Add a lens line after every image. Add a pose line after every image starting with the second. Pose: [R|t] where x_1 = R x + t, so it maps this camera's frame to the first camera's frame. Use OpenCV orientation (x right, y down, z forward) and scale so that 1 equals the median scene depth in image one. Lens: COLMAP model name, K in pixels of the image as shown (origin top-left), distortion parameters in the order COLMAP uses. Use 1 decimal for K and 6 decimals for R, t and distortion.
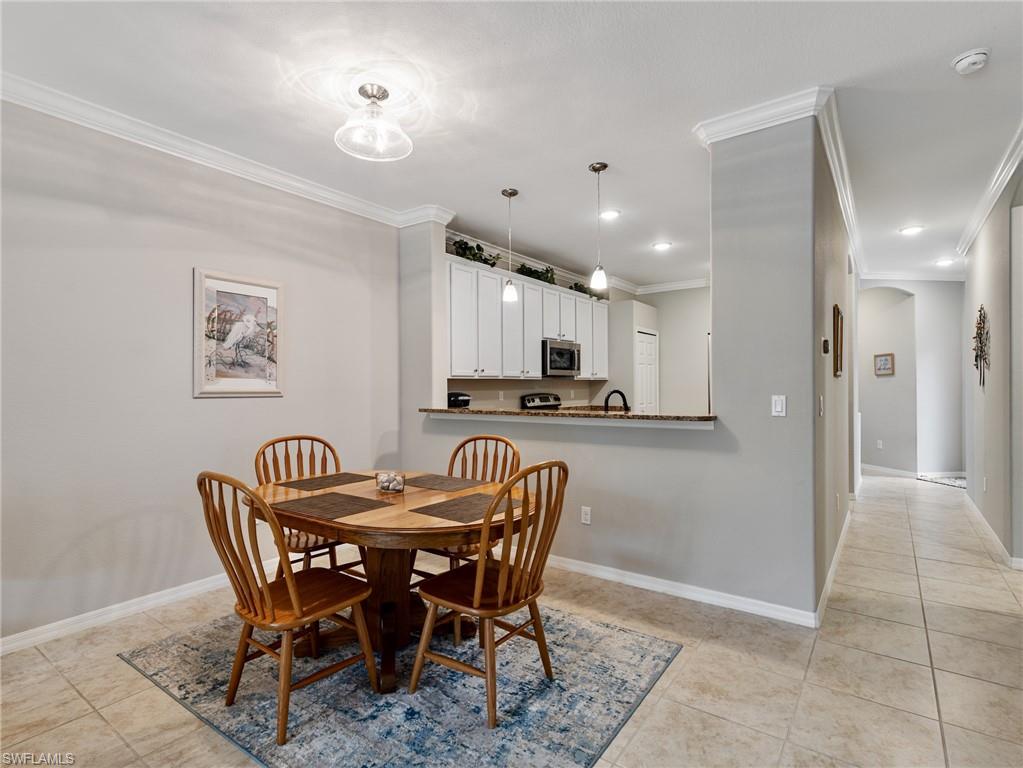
lens RADIAL K [[518.1, 0, 524.2], [0, 518.1, 387.6], [0, 0, 1]] dist [0.008829, -0.001138]
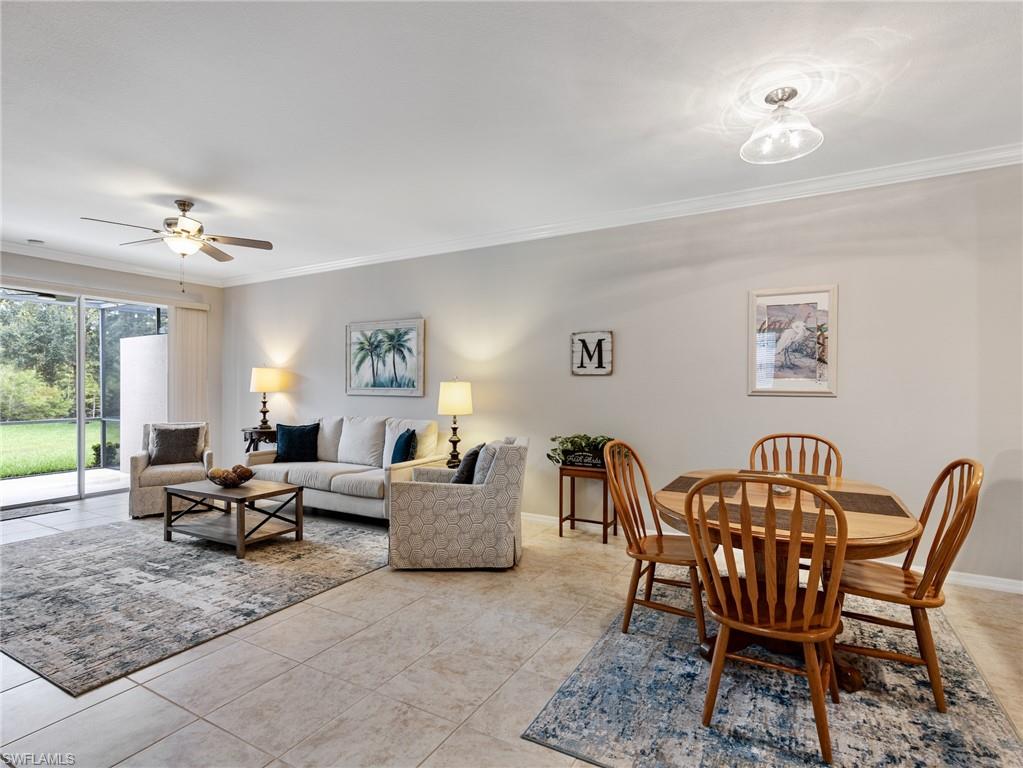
lens RADIAL K [[518.1, 0, 513.5], [0, 518.1, 384.8], [0, 0, 1]] dist [0.008829, -0.001138]
pose [[0.100960, 0.000815, -0.994890, 0.421471], [-0.005830, 0.999983, 0.000228, -0.002002], [0.994873, 0.005777, 0.100963, 0.243130]]
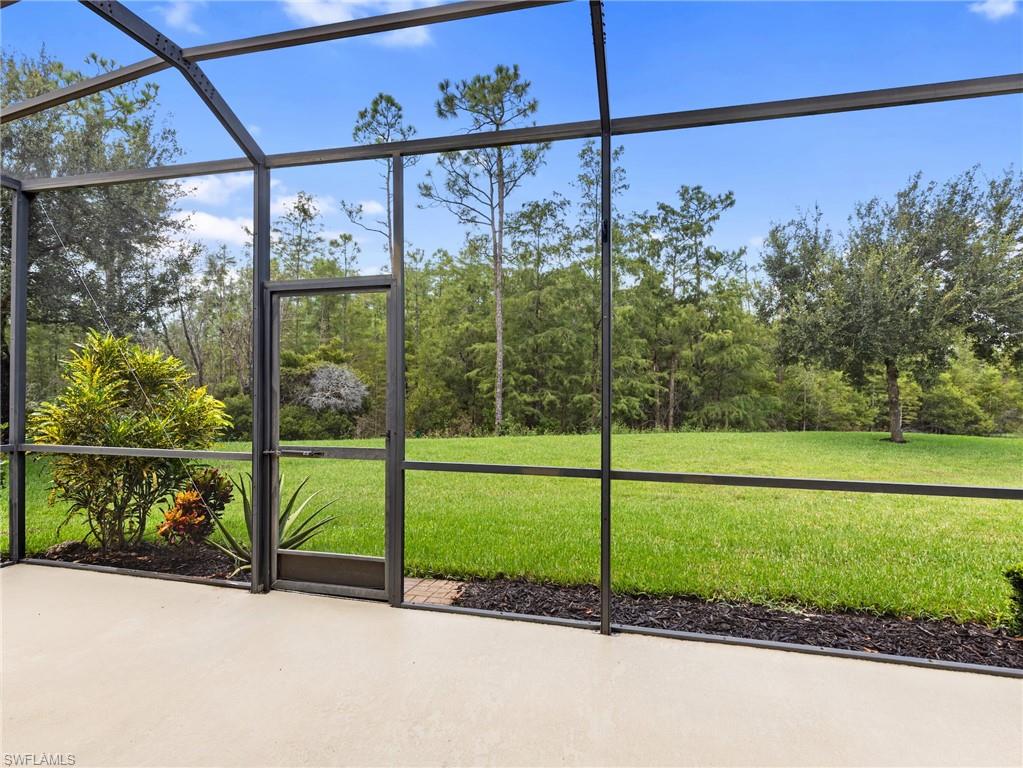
lens RADIAL K [[518.1, 0, 515.5], [0, 518.1, 384.4], [0, 0, 1]] dist [0.008829, -0.001138]
pose [[-0.931804, -0.010052, -0.362824, -1.292365], [-0.007894, 0.999941, -0.007429, 0.048194], [0.362877, -0.004058, -0.931828, -1.054857]]
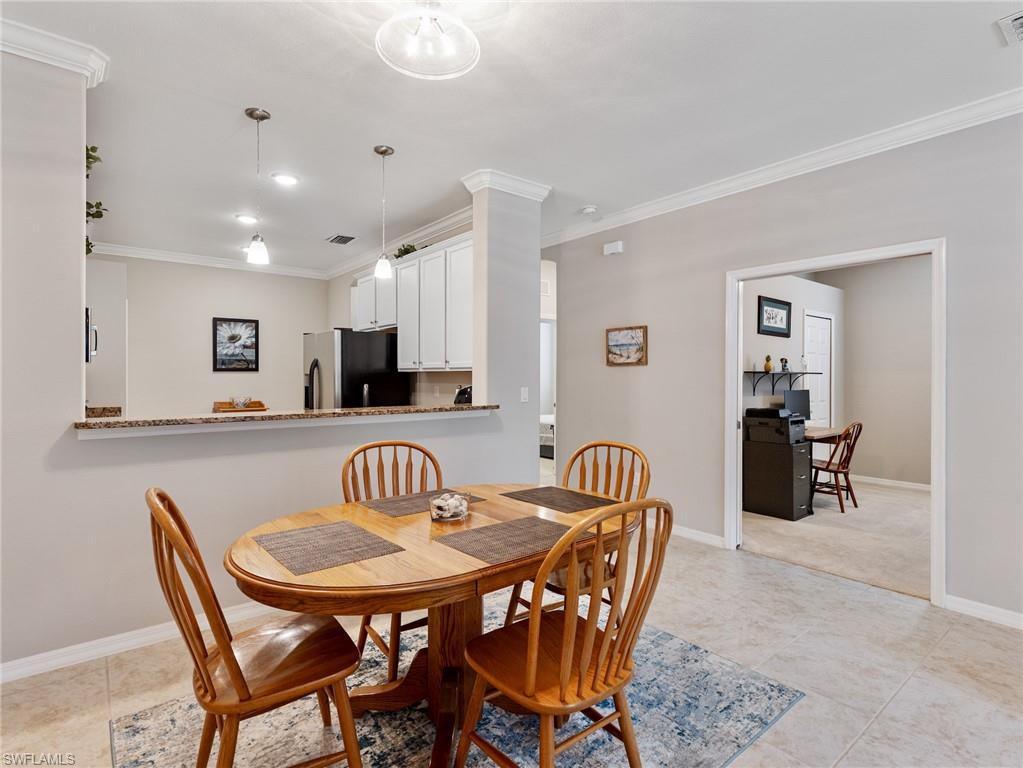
lens RADIAL K [[518.1, 0, 515.9], [0, 518.1, 383.6], [0, 0, 1]] dist [0.008829, -0.001138]
pose [[0.266440, -0.005819, 0.963834, -0.625323], [-0.001645, 0.999978, 0.006492, -0.002260], [-0.963850, -0.003315, 0.266424, 0.441014]]
